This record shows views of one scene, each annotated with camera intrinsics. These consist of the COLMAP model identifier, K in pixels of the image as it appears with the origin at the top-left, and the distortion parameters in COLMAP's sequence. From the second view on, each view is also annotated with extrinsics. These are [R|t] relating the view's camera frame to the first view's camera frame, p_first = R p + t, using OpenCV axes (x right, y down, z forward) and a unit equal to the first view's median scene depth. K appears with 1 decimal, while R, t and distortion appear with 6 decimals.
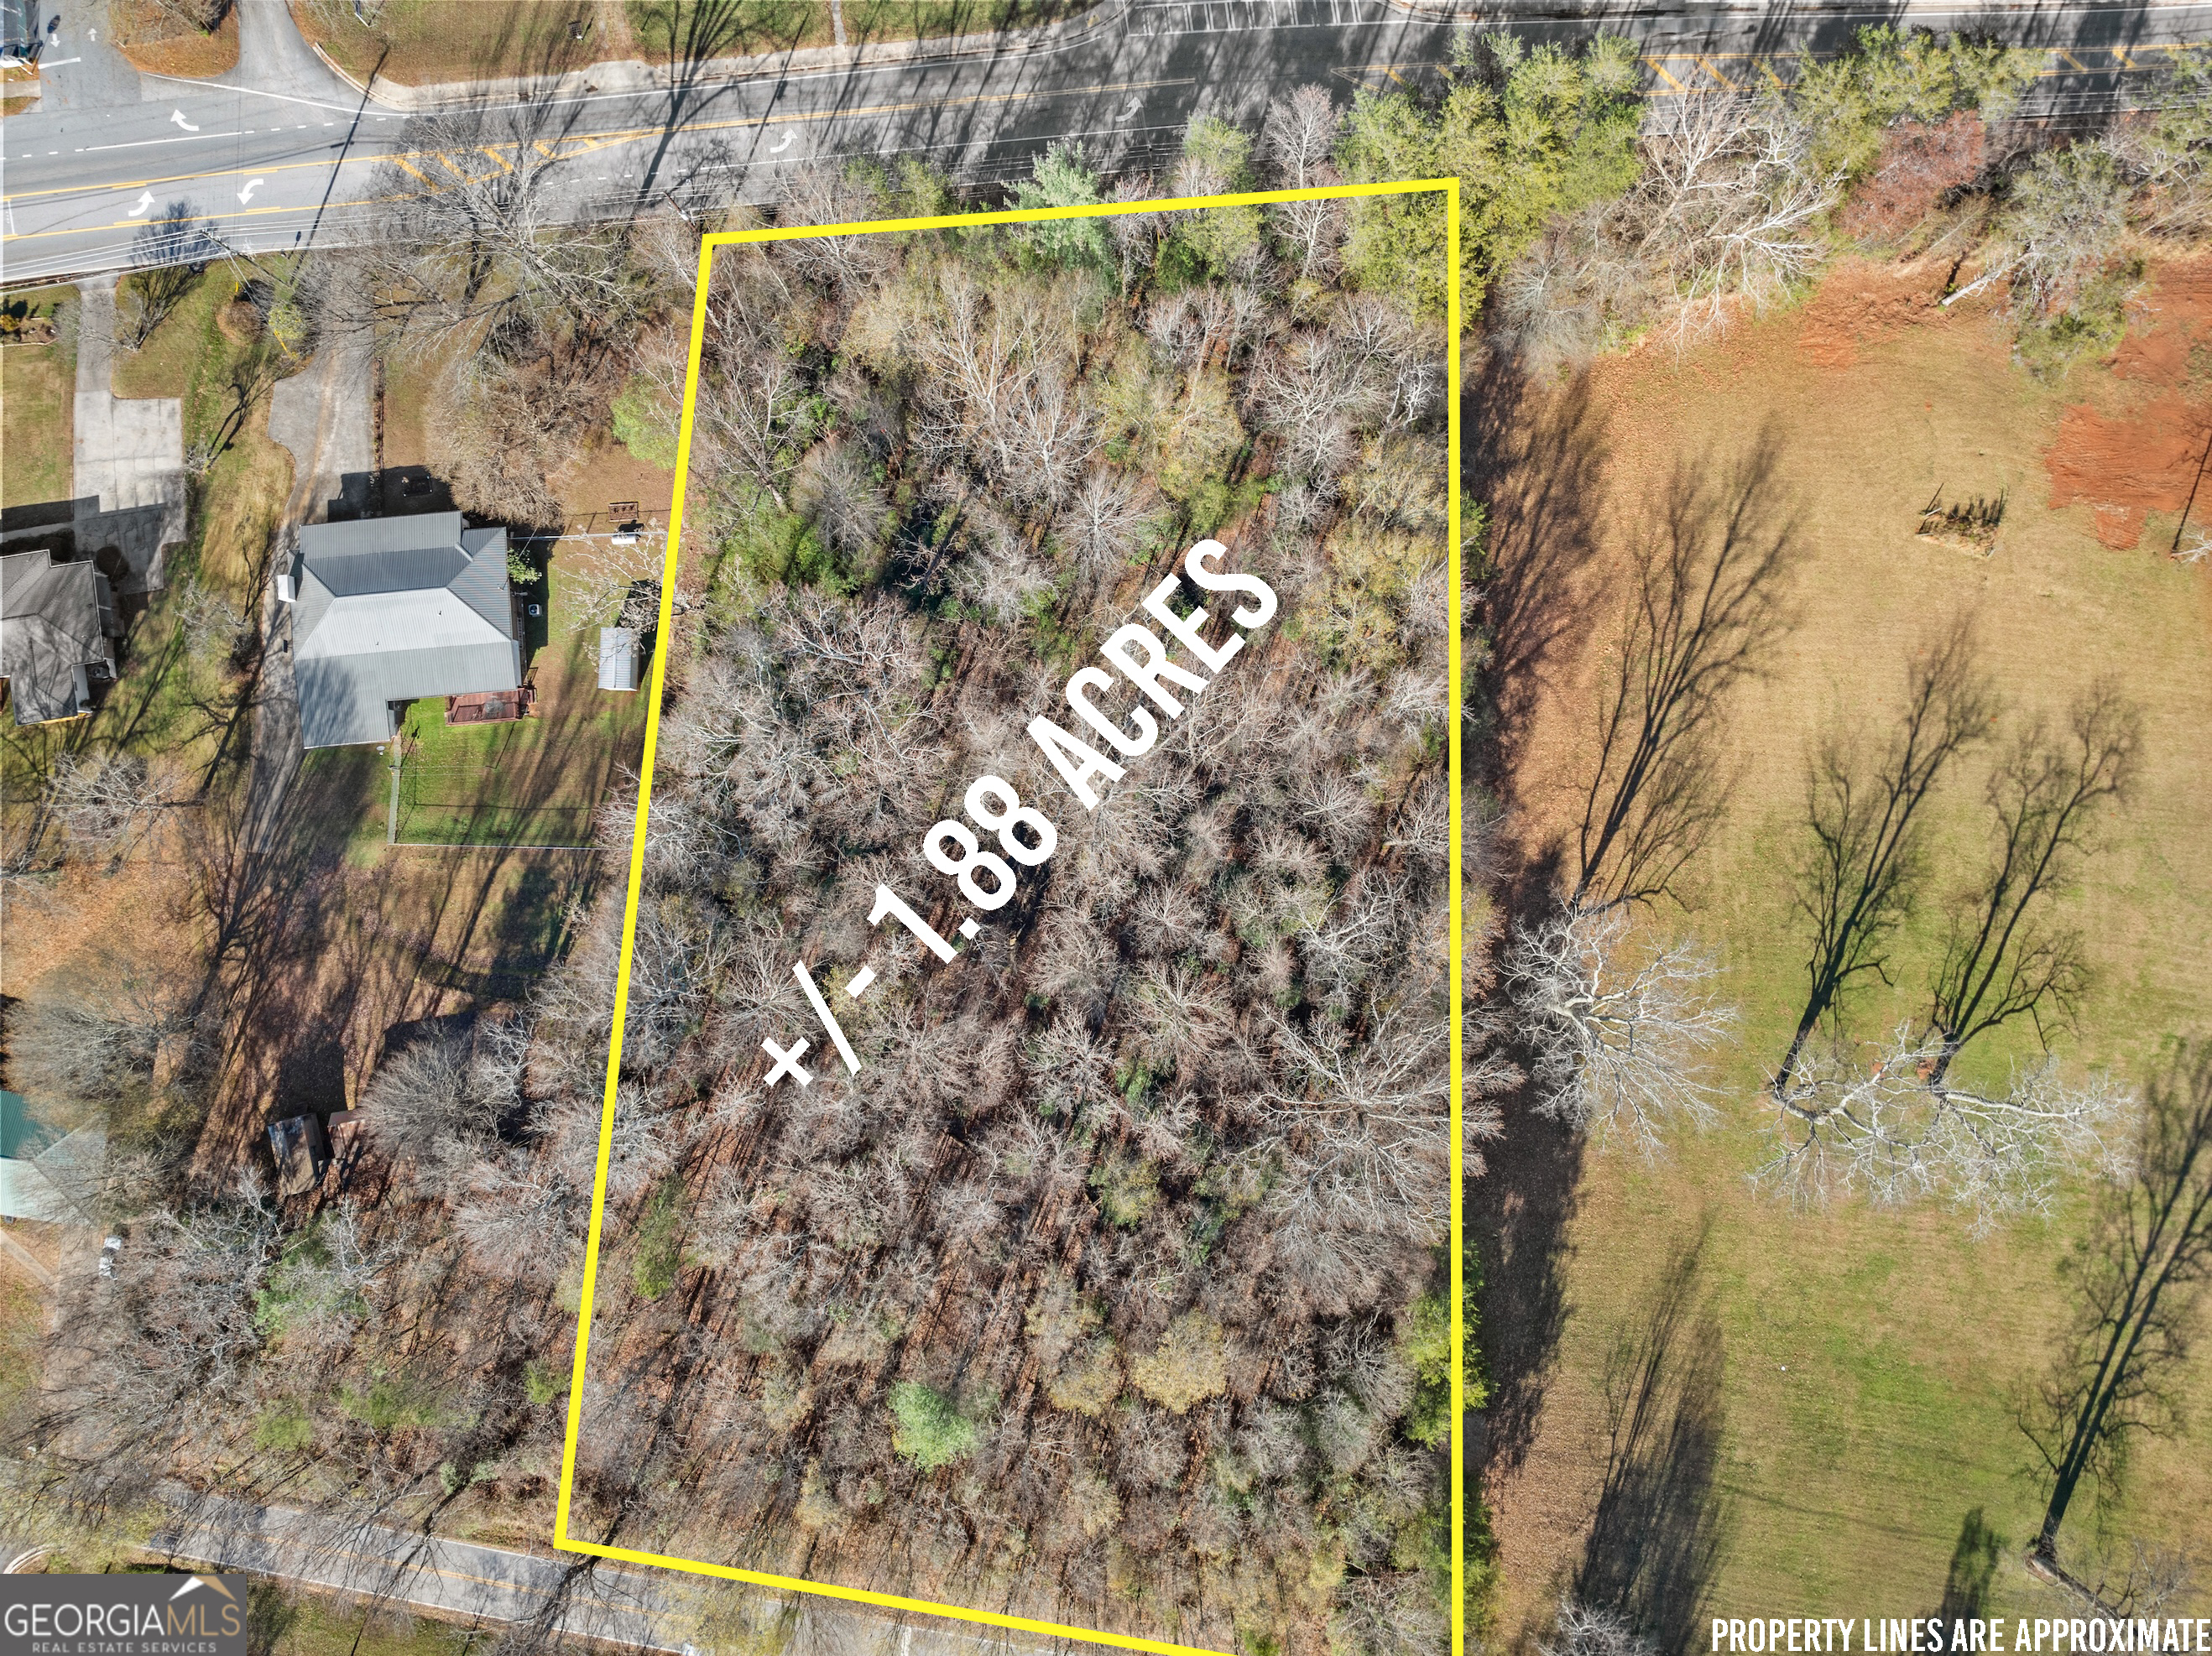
lens RADIAL K [[1549.2, 0, 1128.2], [0, 1549.2, 839.5], [0, 0, 1]] dist [-0.024852, -0.023953]
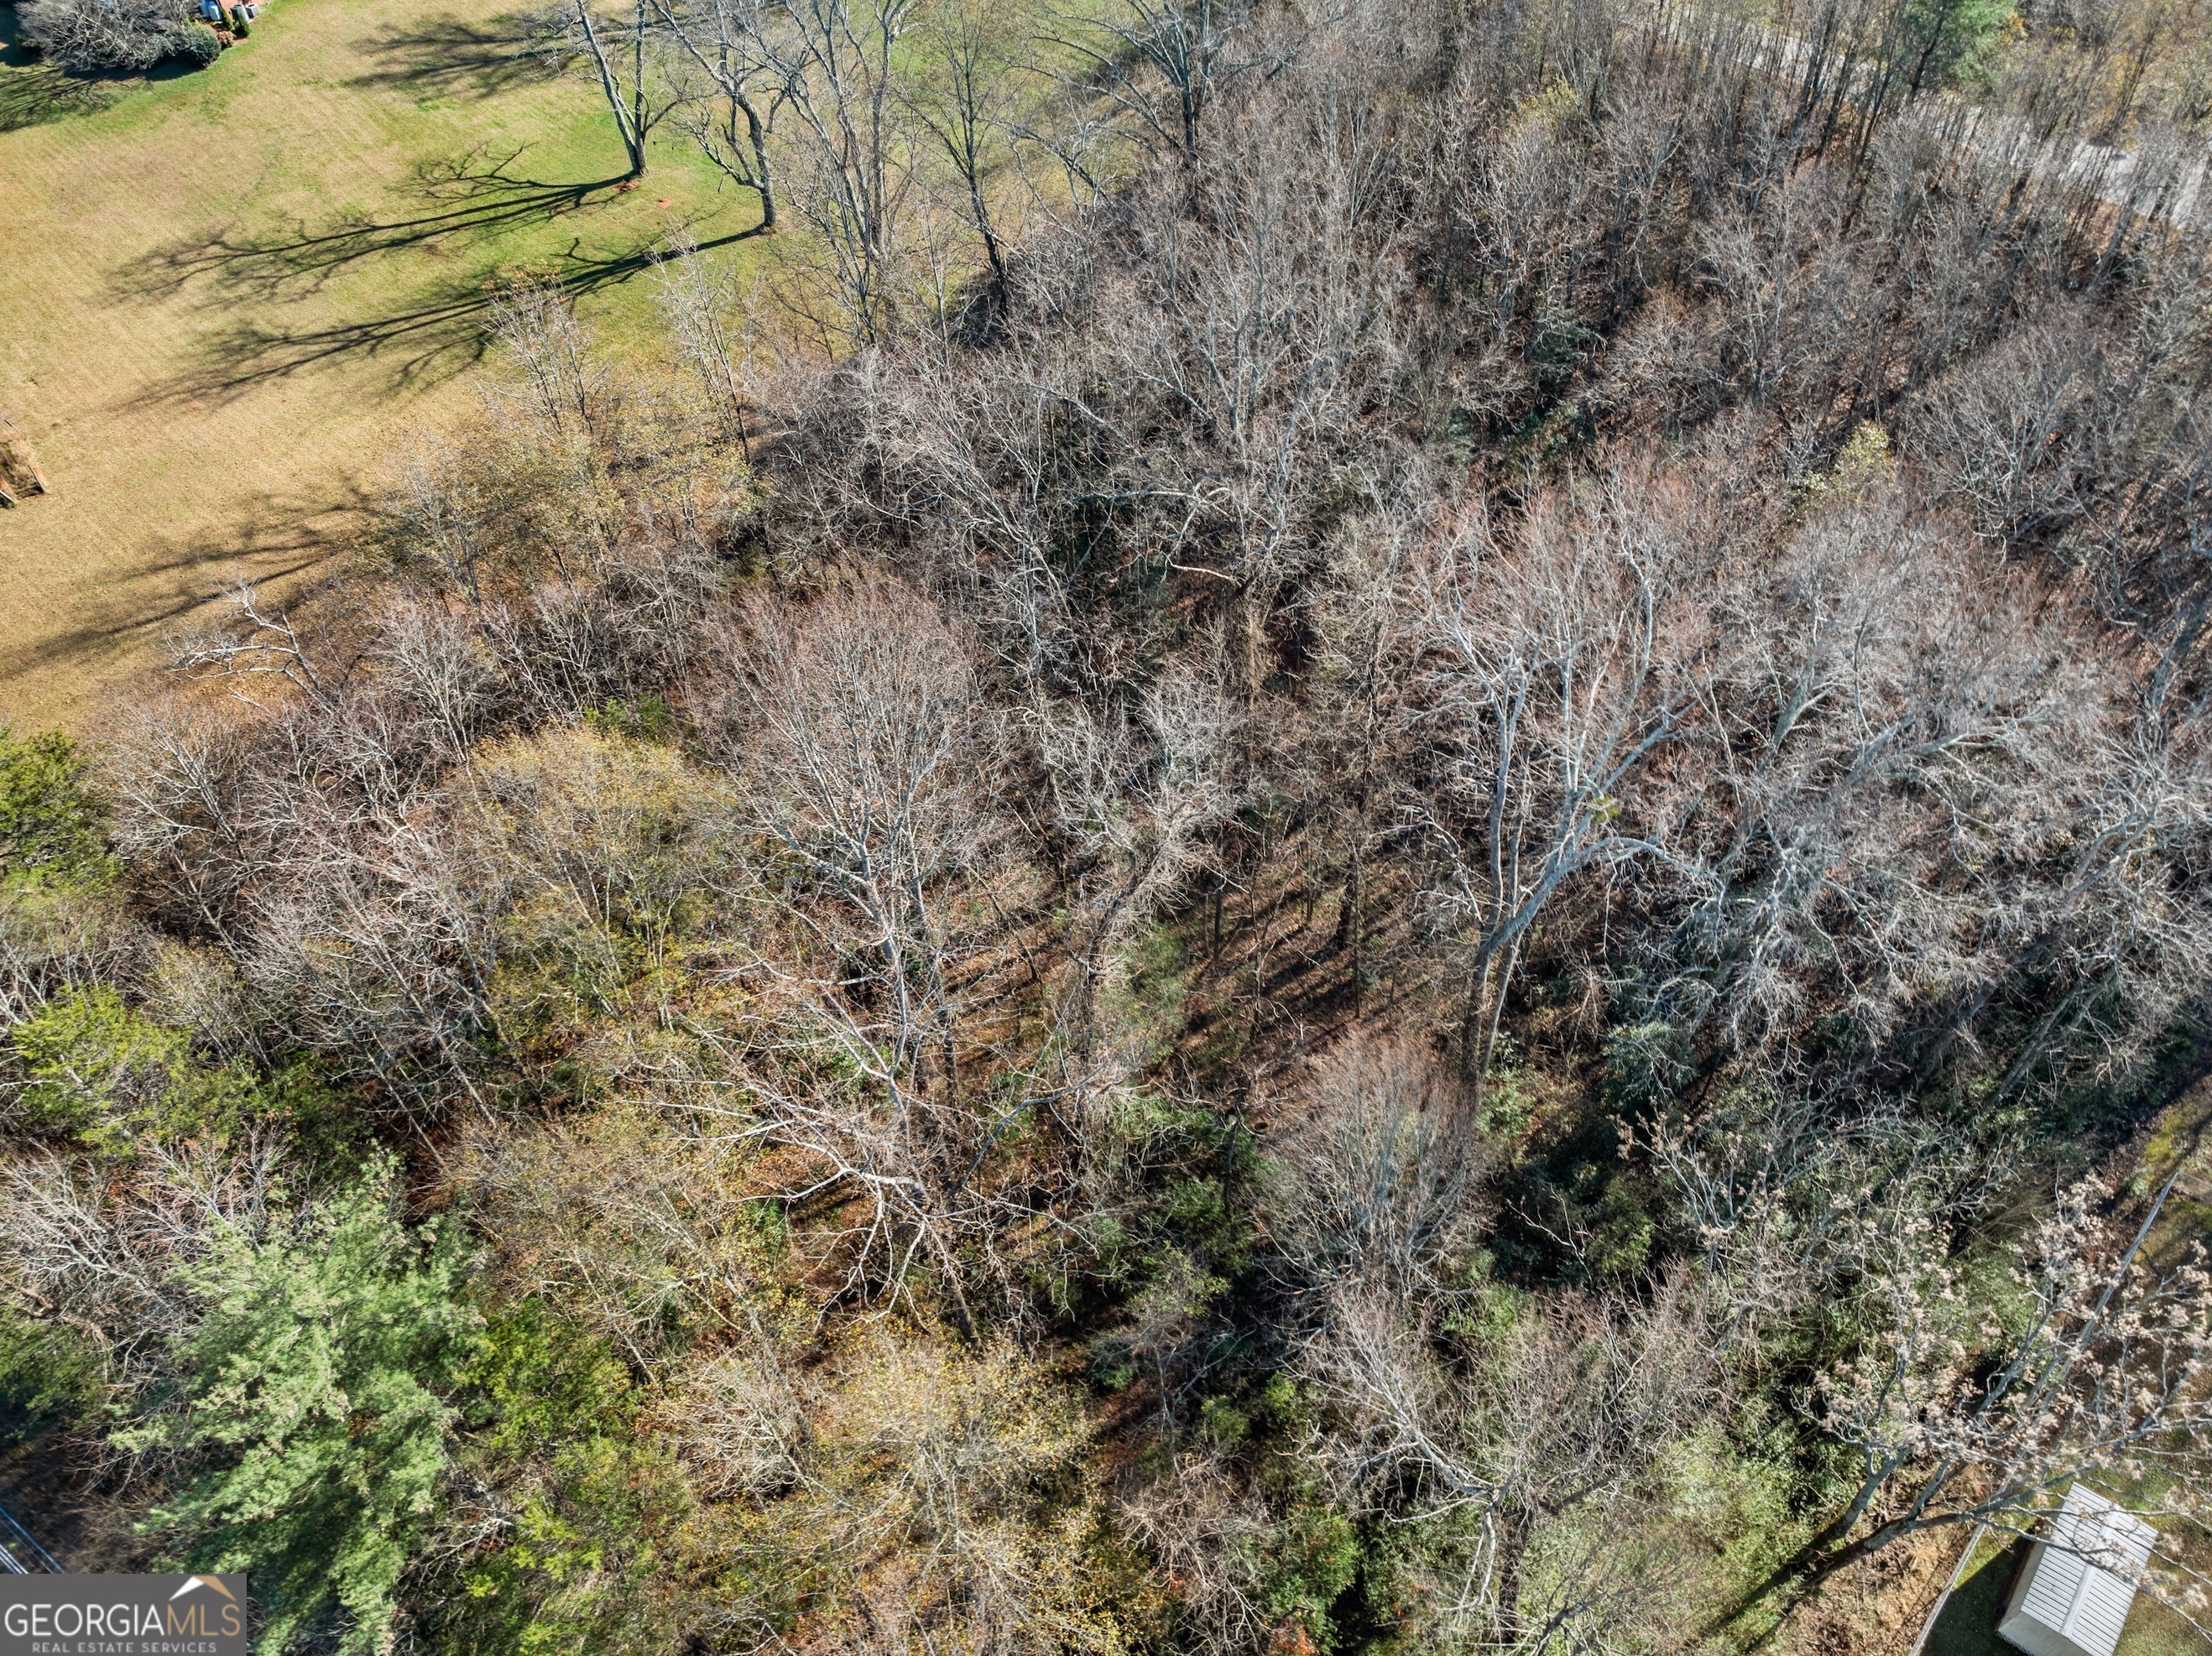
lens RADIAL K [[1562.6, 0, 1130.3], [0, 1562.6, 829.8], [0, 0, 1]] dist [-0.029744, -0.006091]
pose [[-0.801440, -0.417438, 0.428298, -0.227137], [0.596674, -0.607062, 0.524839, -0.346164], [0.040916, 0.676181, 0.735598, 0.586101]]
